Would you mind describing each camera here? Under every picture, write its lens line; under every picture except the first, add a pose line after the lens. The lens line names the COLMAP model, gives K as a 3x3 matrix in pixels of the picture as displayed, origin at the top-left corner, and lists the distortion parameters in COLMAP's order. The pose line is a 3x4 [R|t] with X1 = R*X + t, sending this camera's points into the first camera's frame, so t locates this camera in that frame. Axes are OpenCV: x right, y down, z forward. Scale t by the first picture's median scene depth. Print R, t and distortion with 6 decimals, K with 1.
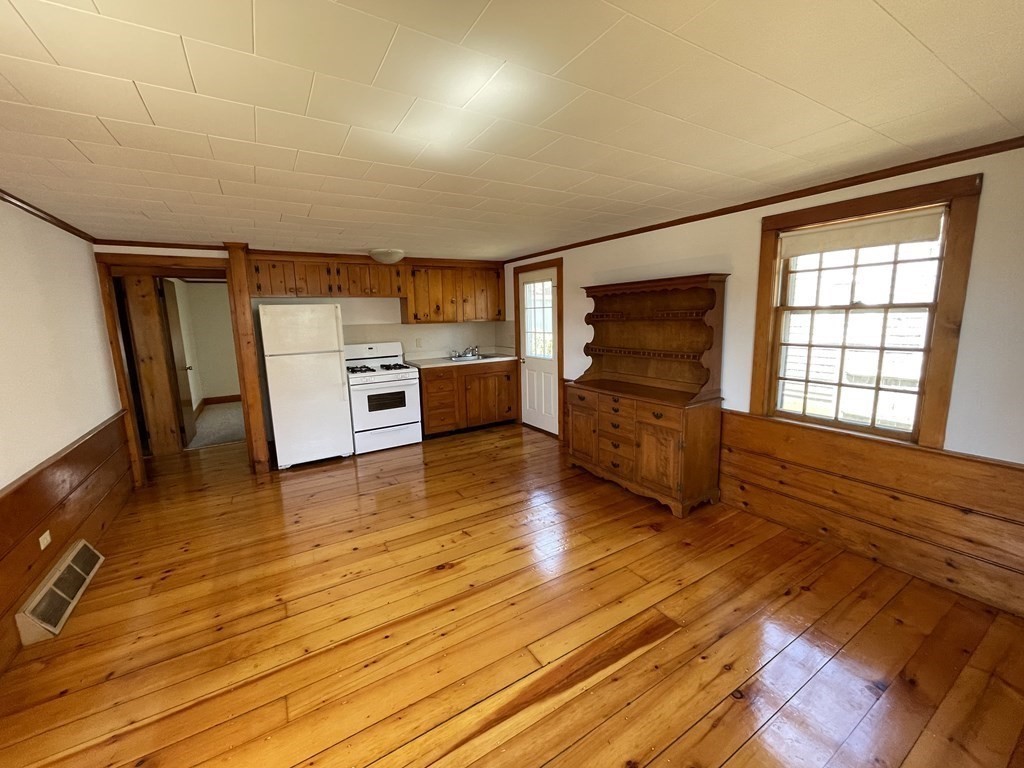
lens RADIAL K [[413.8, 0, 512.2], [0, 413.8, 379.5], [0, 0, 1]] dist [0.001559, 0.000120]
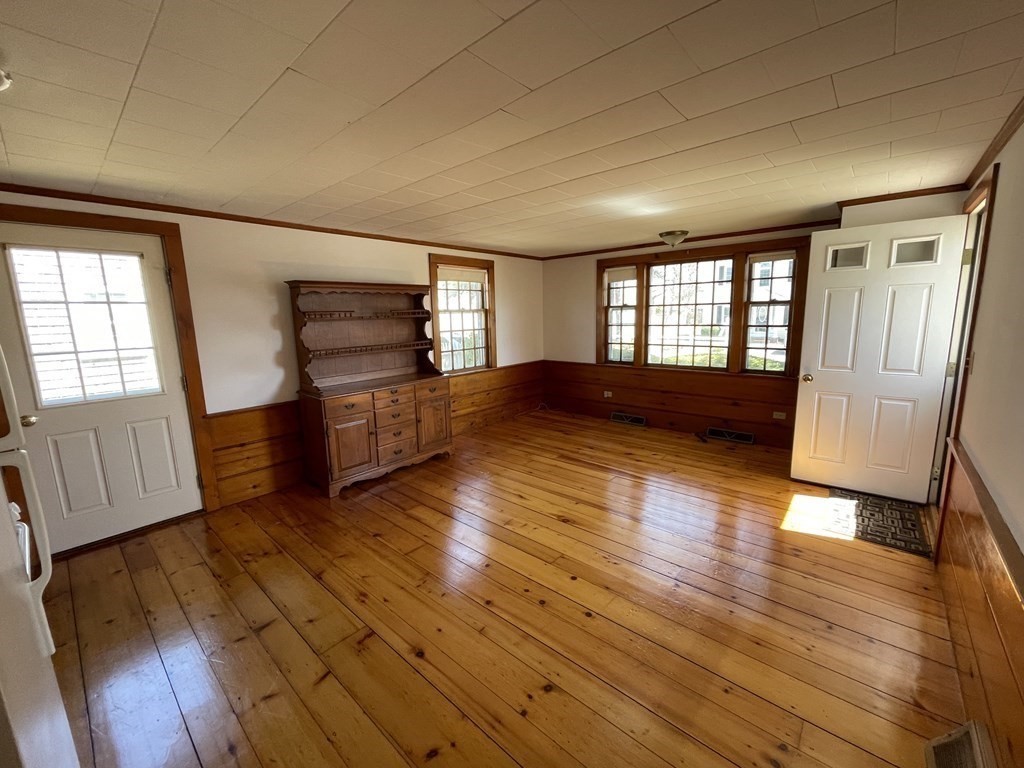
lens RADIAL K [[413.8, 0, 512.2], [0, 413.8, 379.5], [0, 0, 1]] dist [0.001559, 0.000120]
pose [[-0.289530, -0.121569, 0.949417, -0.916641], [0.181073, 0.967035, 0.179044, -0.126383], [-0.939886, 0.223752, -0.257973, 1.047716]]
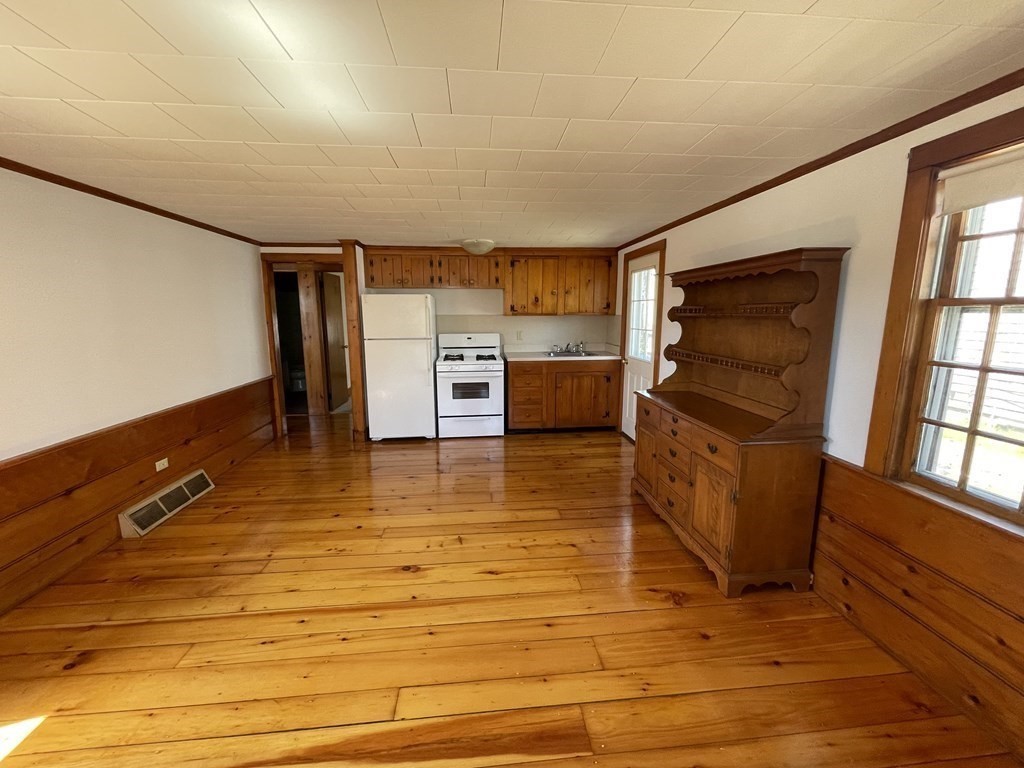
lens RADIAL K [[413.8, 0, 512.2], [0, 413.8, 379.5], [0, 0, 1]] dist [0.001559, 0.000120]
pose [[0.898983, 0.093408, -0.427907, 0.321381], [-0.087555, 0.995600, 0.033386, -0.025756], [0.429142, 0.007451, 0.903206, 0.184332]]
